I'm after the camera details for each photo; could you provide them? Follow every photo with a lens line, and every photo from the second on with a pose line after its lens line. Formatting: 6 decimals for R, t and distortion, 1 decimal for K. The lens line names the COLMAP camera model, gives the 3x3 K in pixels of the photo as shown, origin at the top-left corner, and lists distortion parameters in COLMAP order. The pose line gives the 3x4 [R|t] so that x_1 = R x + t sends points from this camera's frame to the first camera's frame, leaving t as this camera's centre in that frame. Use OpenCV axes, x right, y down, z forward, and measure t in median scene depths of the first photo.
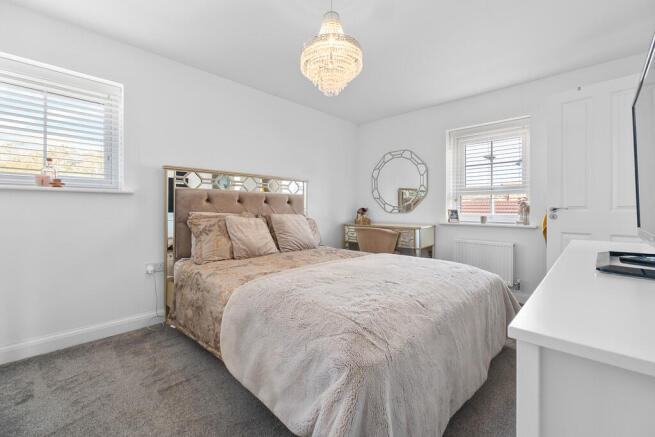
lens RADIAL K [[283.5, 0, 327.2], [0, 283.5, 218.3], [0, 0, 1]] dist [-0.003924, -0.000047]
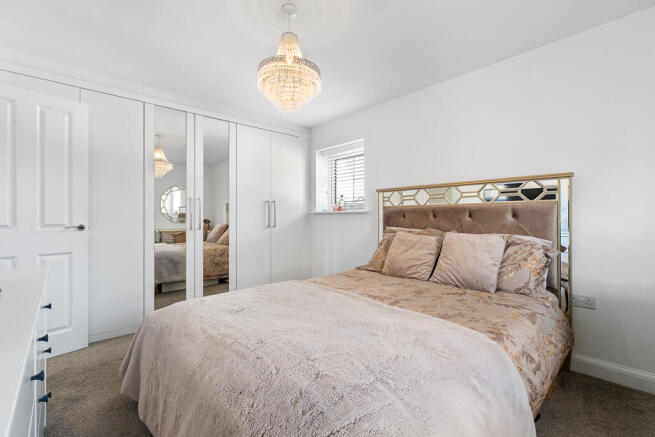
lens RADIAL K [[283.5, 0, 327.0], [0, 283.5, 219.0], [0, 0, 1]] dist [-0.003924, -0.000047]
pose [[-0.033198, -0.010315, -0.999396, 0.626134], [-0.045895, 0.998908, -0.008786, -0.030758], [0.998395, 0.045575, -0.033635, 0.746985]]
